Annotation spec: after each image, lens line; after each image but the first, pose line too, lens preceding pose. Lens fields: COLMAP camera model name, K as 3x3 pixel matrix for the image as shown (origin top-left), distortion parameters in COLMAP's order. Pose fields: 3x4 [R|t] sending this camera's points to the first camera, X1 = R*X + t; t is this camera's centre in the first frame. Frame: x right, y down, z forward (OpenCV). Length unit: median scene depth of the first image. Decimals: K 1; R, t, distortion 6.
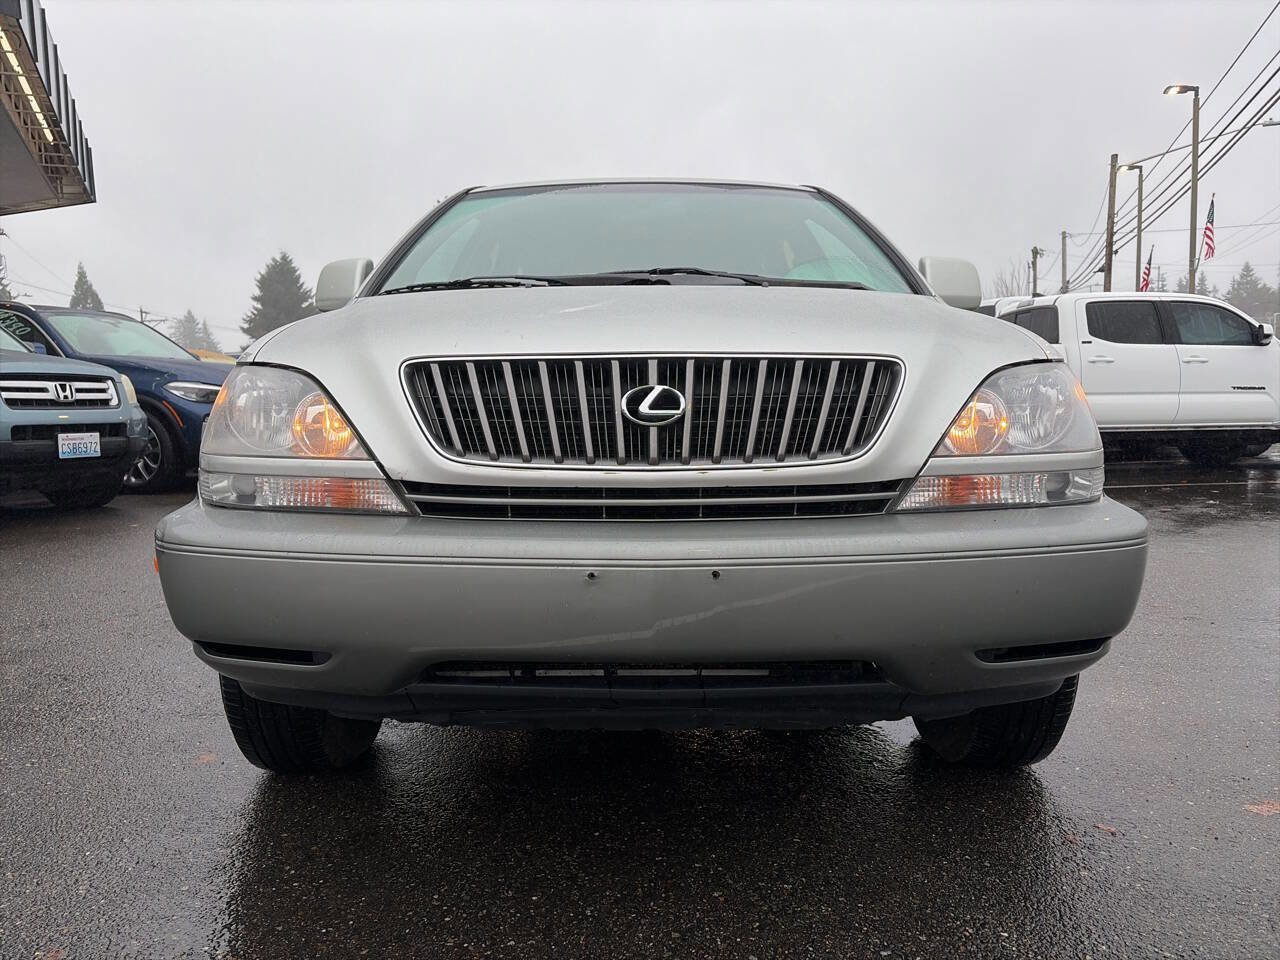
lens RADIAL K [[976.0, 0, 637.6], [0, 976.0, 477.0], [0, 0, 1]] dist [0.076536, -0.087252]
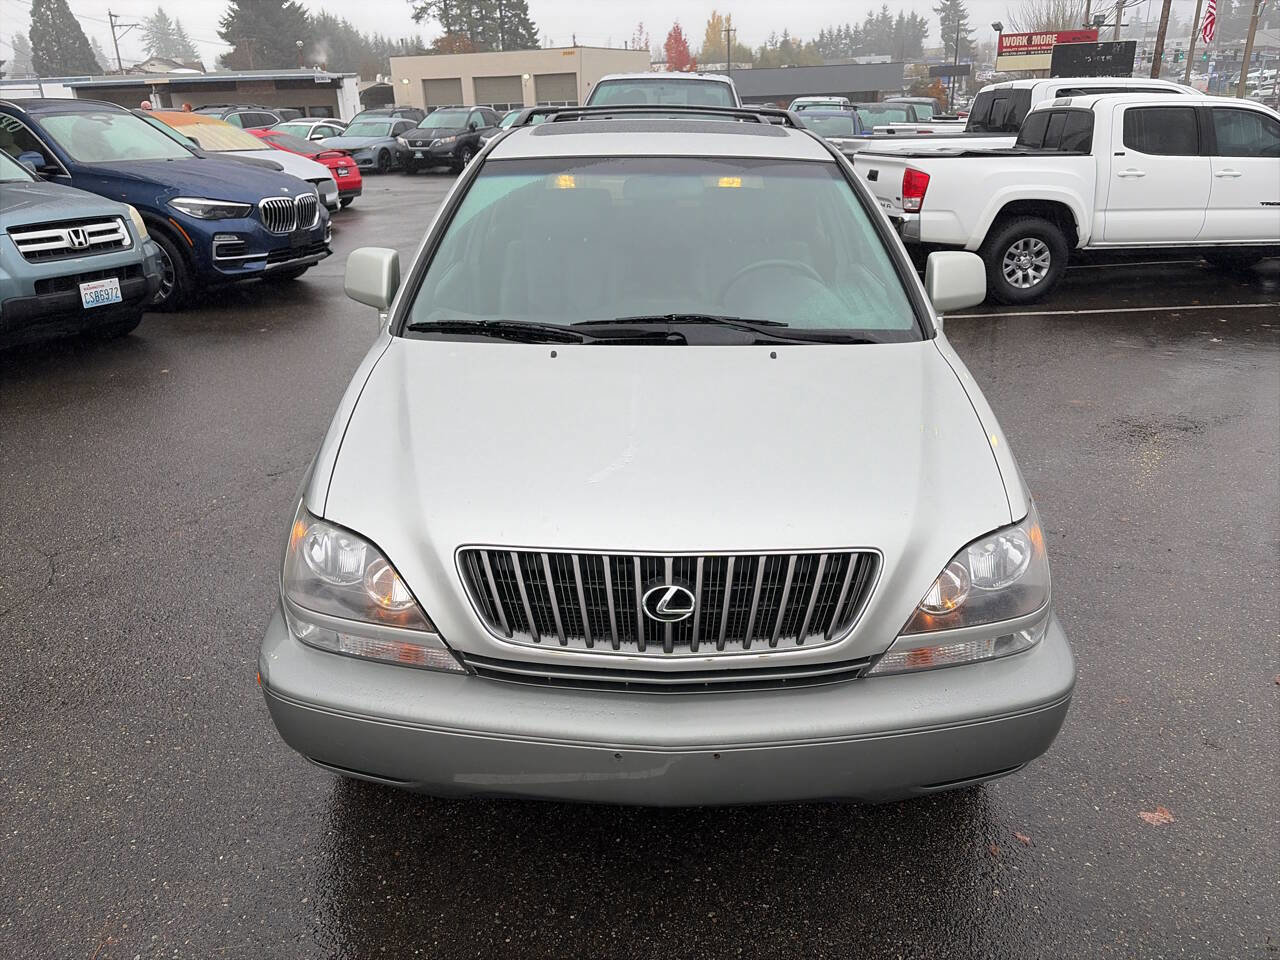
lens RADIAL K [[982.0, 0, 640.0], [0, 982.0, 480.0], [0, 0, 1]] dist [0.073376, -0.090908]
pose [[0.999937, 0.009709, -0.005696, -0.012195], [-0.007708, 0.959350, 0.282114, -0.501360], [0.008204, -0.282052, 0.959364, -0.101400]]
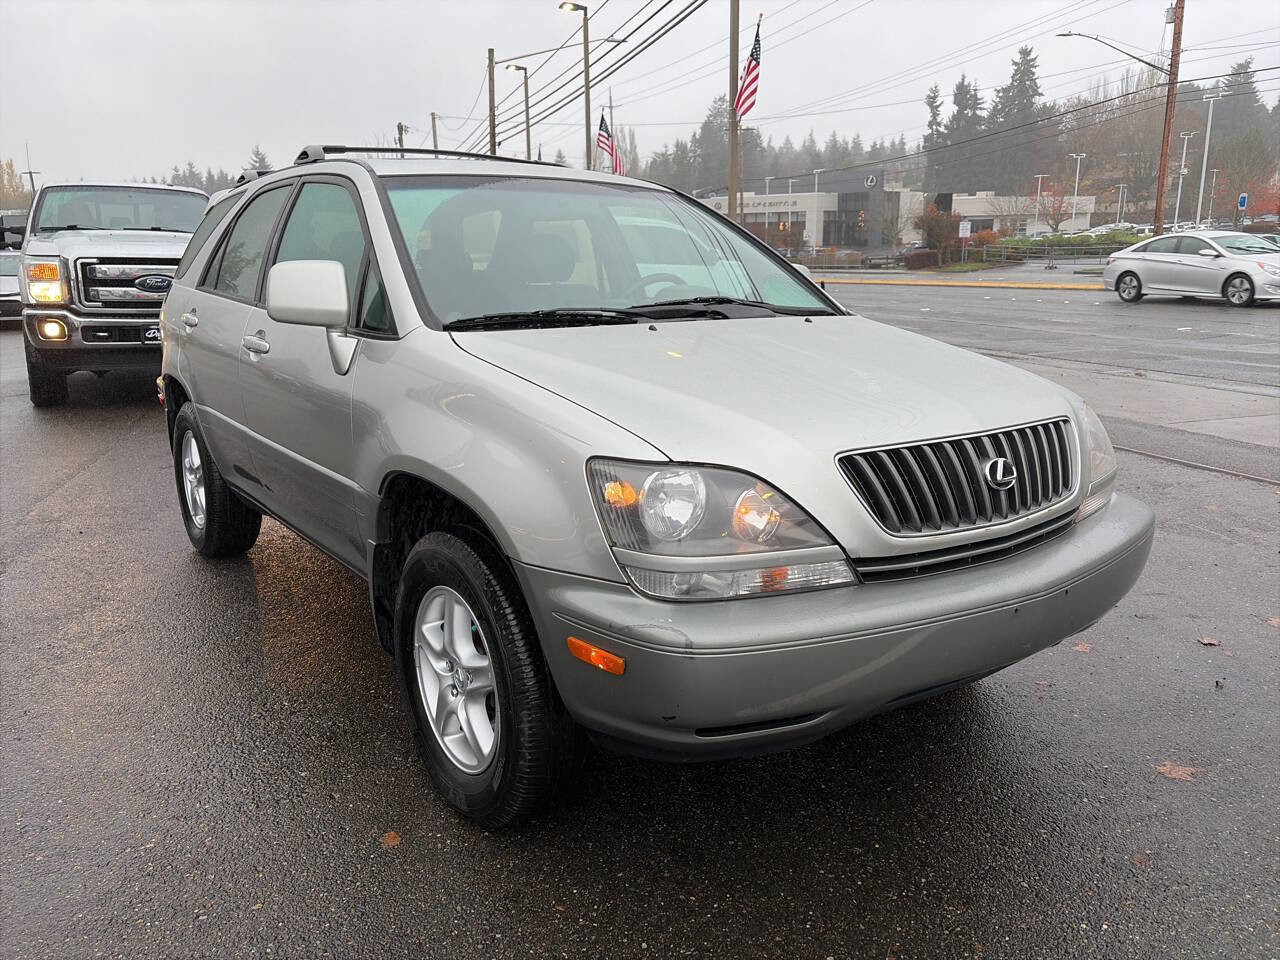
lens RADIAL K [[1014.1, 0, 565.9], [0, 1014.1, 479.6], [0, 0, 1]] dist [0.042806, -0.000893]
pose [[0.833763, -0.127247, 0.537260, -1.115270], [0.056771, 0.987680, 0.145825, -0.274193], [-0.549197, -0.091083, 0.830715, 0.139513]]
